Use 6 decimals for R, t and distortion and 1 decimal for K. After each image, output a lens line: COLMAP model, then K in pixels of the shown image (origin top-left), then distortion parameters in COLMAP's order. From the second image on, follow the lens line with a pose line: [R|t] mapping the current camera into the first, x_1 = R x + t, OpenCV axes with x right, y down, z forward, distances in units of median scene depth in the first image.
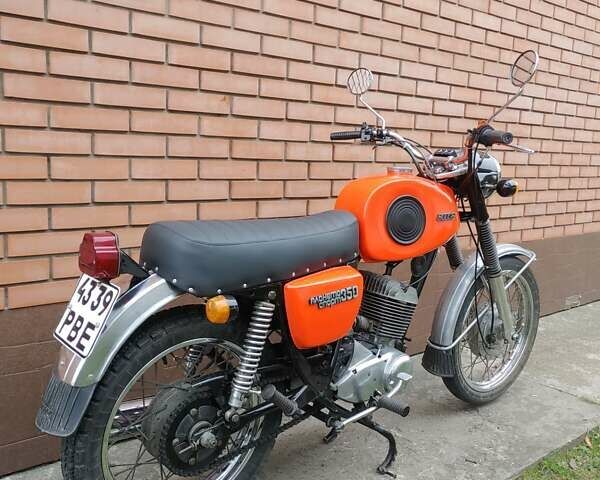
lens RADIAL K [[595.7, 0, 300.0], [0, 595.7, 240.0], [0, 0, 1]] dist [-0.001870, 0.004481]
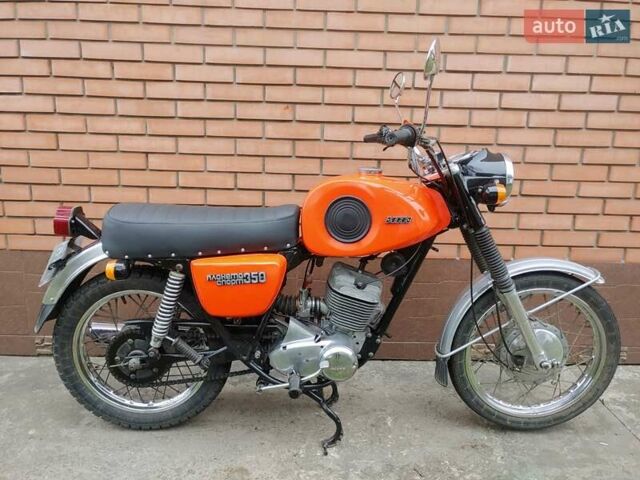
lens RADIAL K [[473.0, 0, 321.1], [0, 473.0, 237.4], [0, 0, 1]] dist [0.006267, 0.003071]
pose [[0.787788, 0.117492, -0.604636, 0.640121], [-0.092096, 0.993072, 0.072979, -0.057640], [0.609022, -0.001807, 0.793151, 0.315409]]
